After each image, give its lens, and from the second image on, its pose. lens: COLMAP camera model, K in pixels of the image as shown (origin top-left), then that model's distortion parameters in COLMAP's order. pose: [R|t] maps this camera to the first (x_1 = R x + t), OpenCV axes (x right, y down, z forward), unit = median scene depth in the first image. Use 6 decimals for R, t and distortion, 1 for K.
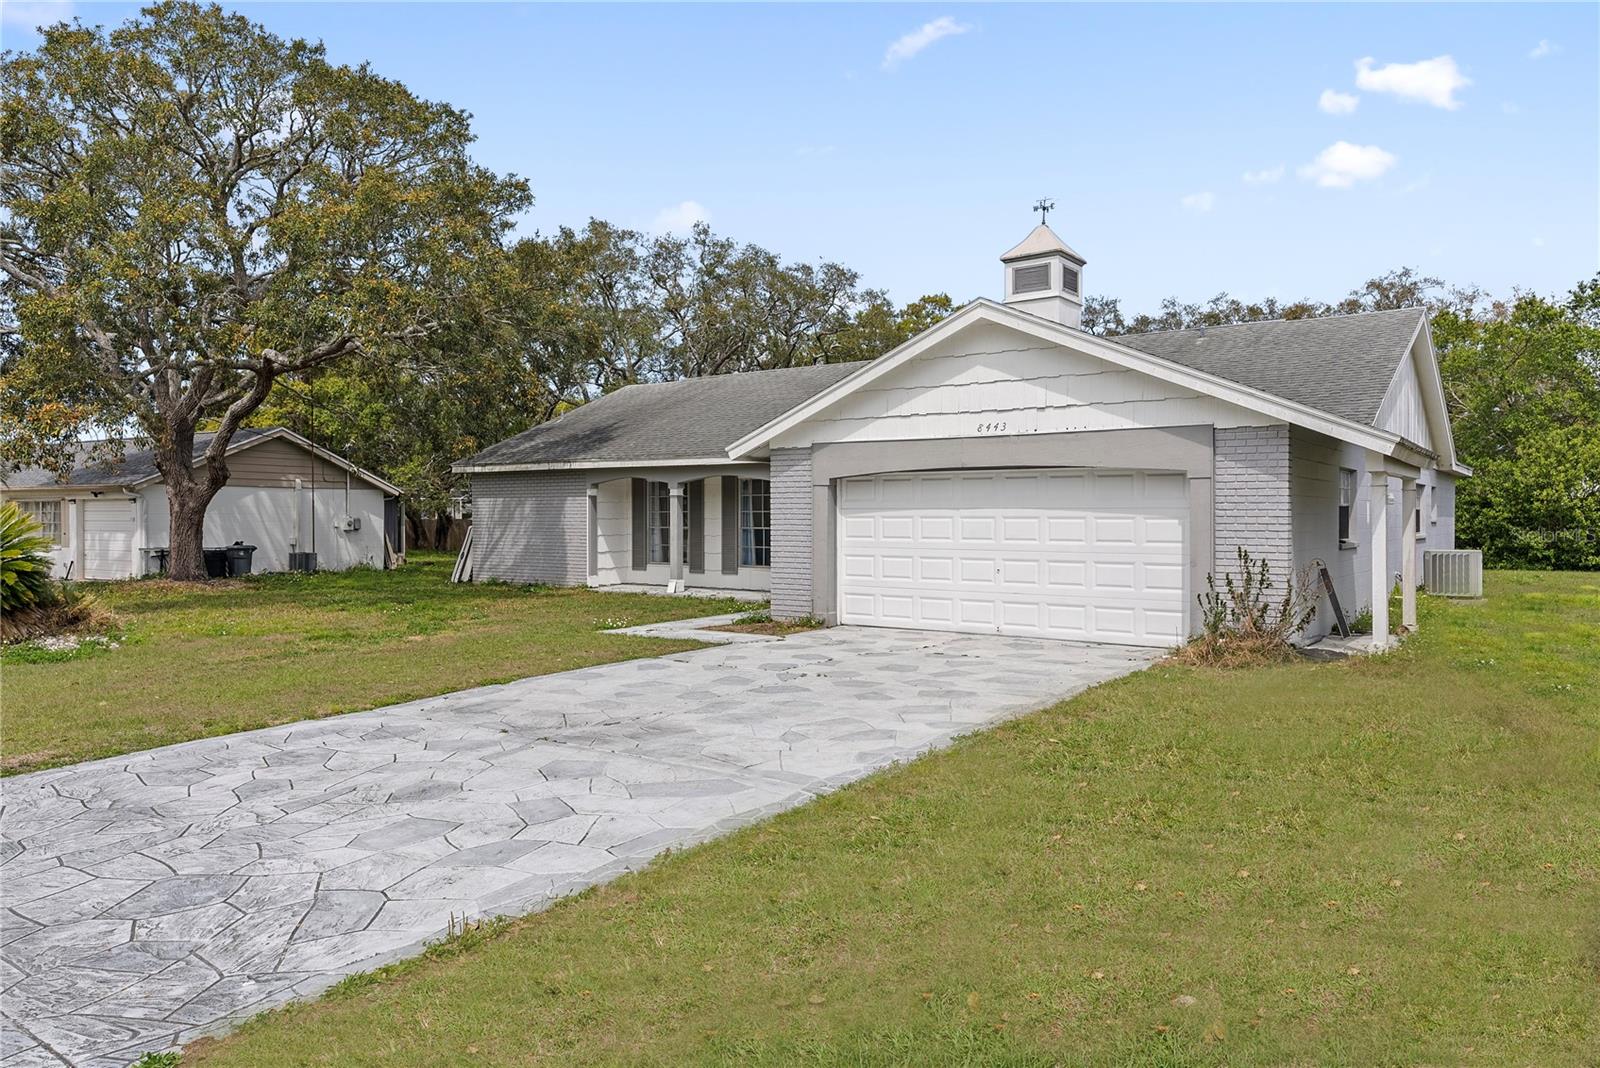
lens RADIAL K [[1067.1, 0, 800.0], [0, 1067.1, 534.0], [0, 0, 1]] dist [-0.002633, -0.000510]
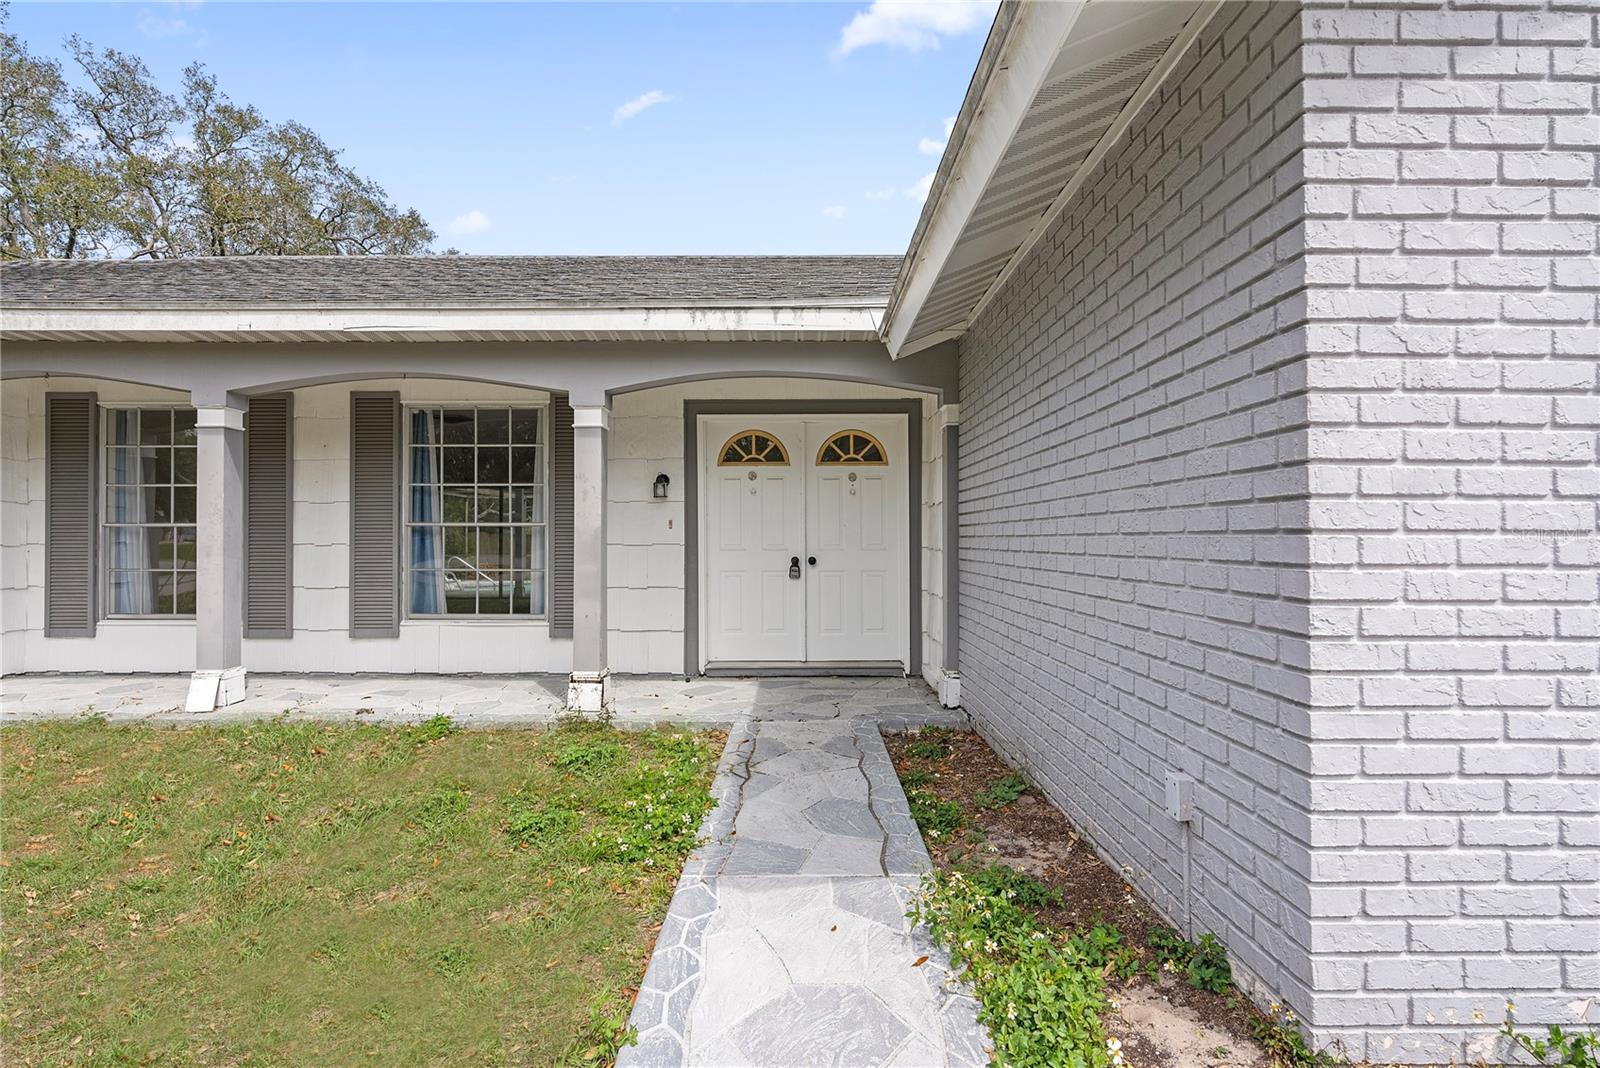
lens RADIAL K [[767.6, 0, 800.0], [0, 767.6, 534.0], [0, 0, 1]] dist [-0.006760, 0.001189]
pose [[0.810660, 0.006247, 0.585484, -0.112906], [0.010368, 0.999633, -0.025021, 0.007532], [-0.585425, 0.026354, 0.810298, 0.709366]]
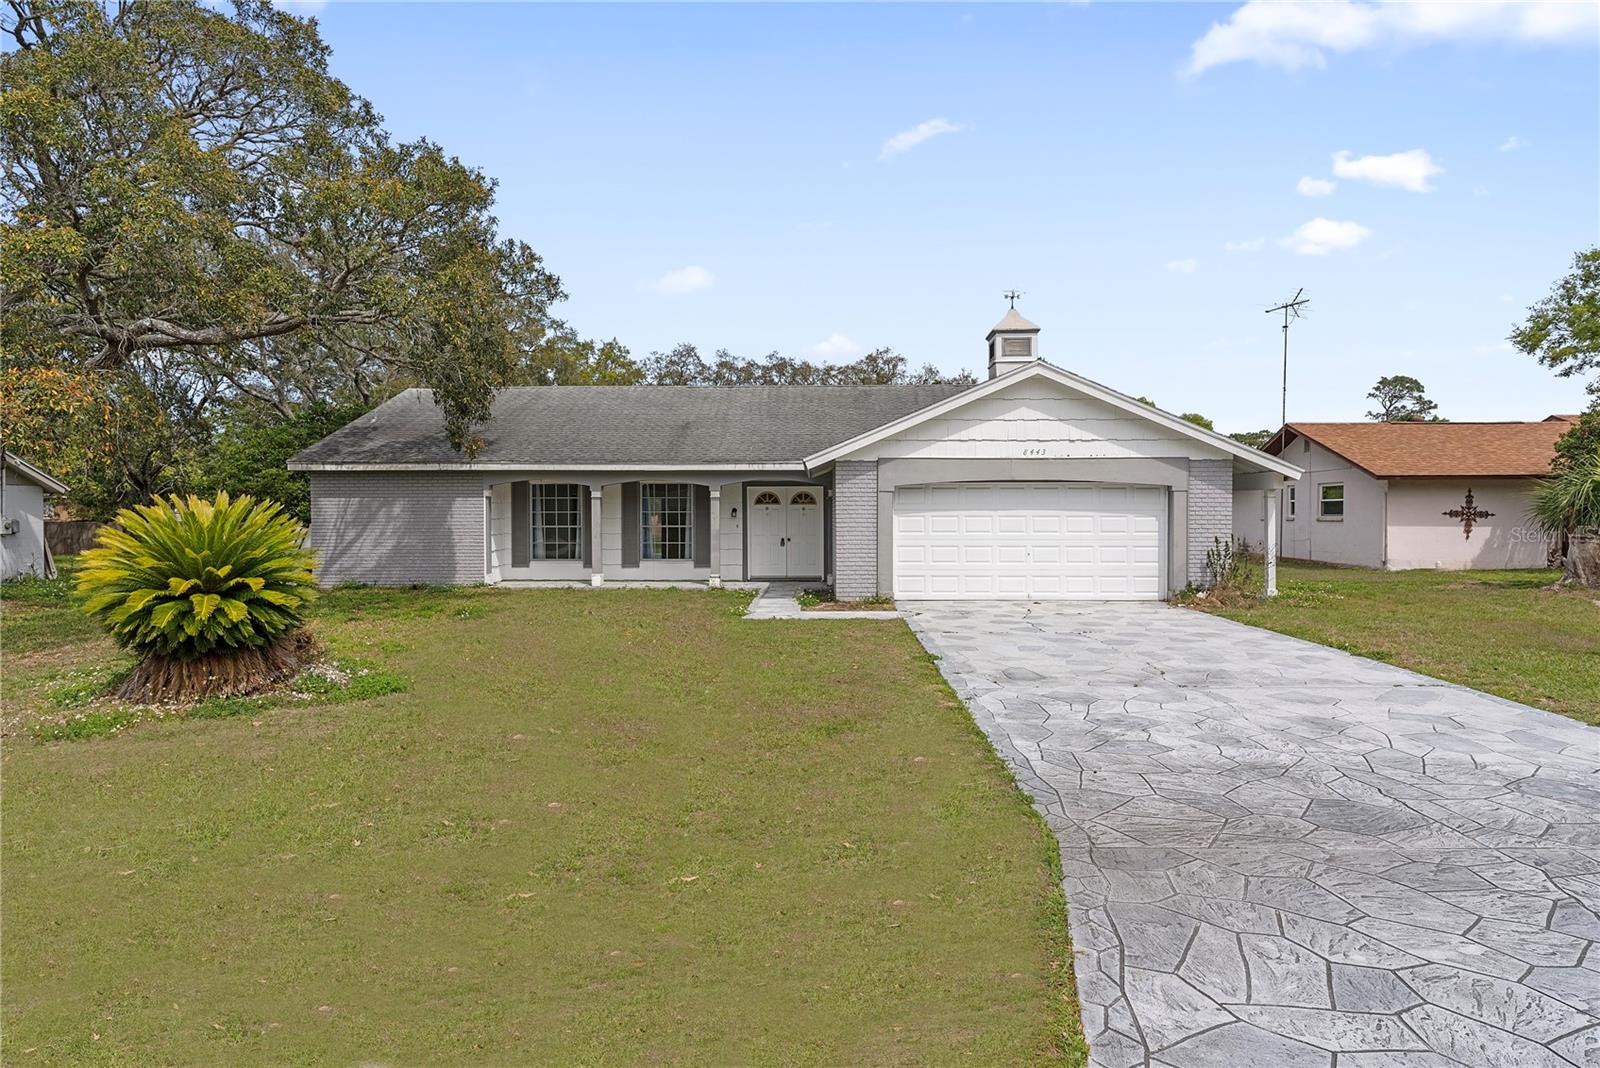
lens RADIAL K [[871.8, 0, 800.0], [0, 871.8, 534.0], [0, 0, 1]] dist [-0.000221, 0.000062]
pose [[0.826489, -0.013520, 0.562790, -0.465121], [0.011240, 0.999909, 0.007514, -0.002830], [-0.562840, 0.000116, 0.826566, 0.145124]]
